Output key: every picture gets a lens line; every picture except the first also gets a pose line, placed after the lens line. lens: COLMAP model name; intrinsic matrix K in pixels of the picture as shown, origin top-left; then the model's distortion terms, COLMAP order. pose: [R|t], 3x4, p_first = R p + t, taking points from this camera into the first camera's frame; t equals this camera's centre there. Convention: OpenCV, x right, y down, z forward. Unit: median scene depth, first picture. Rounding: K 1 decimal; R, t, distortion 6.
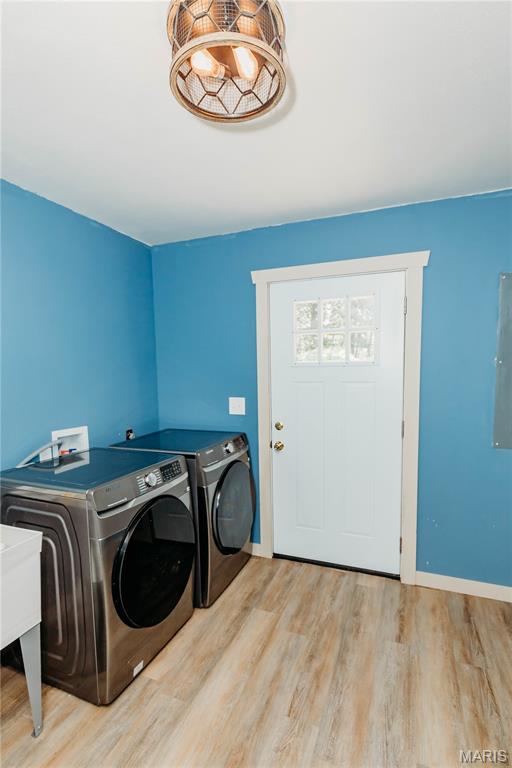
lens RADIAL K [[387.7, 0, 256.5], [0, 387.7, 387.2], [0, 0, 1]] dist [0.004723, -0.002948]
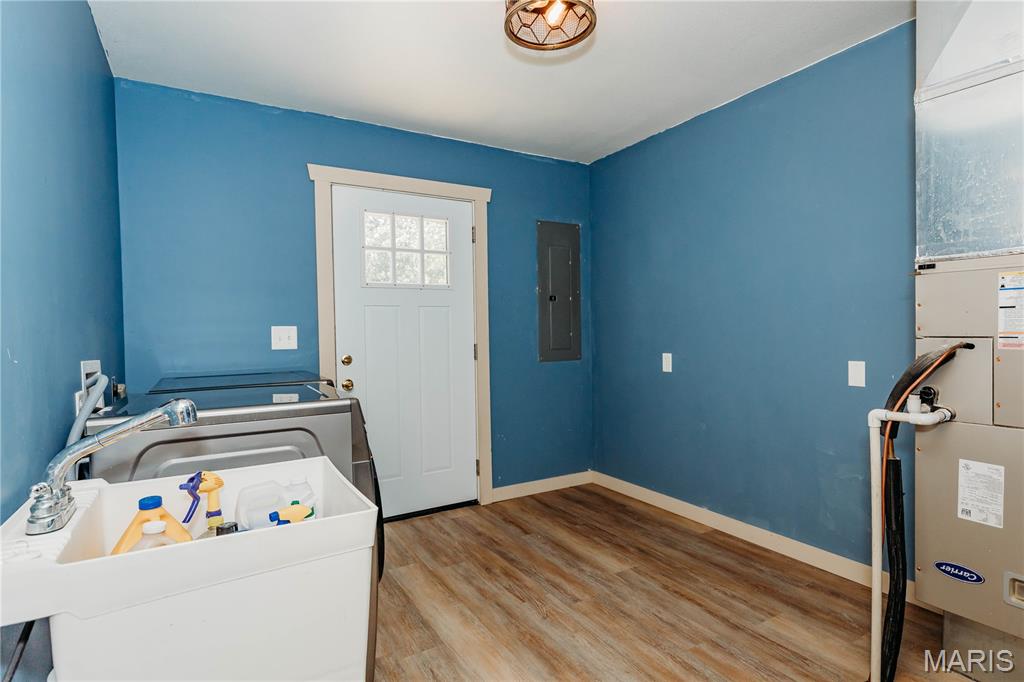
lens RADIAL K [[516.9, 0, 512.6], [0, 516.9, 319.0], [0, 0, 1]] dist [0.004723, -0.002948]
pose [[0.609212, 0.025589, 0.792594, -0.778540], [0.057627, 0.995408, -0.076431, 0.155615], [-0.790911, 0.092237, 0.604940, 0.097575]]
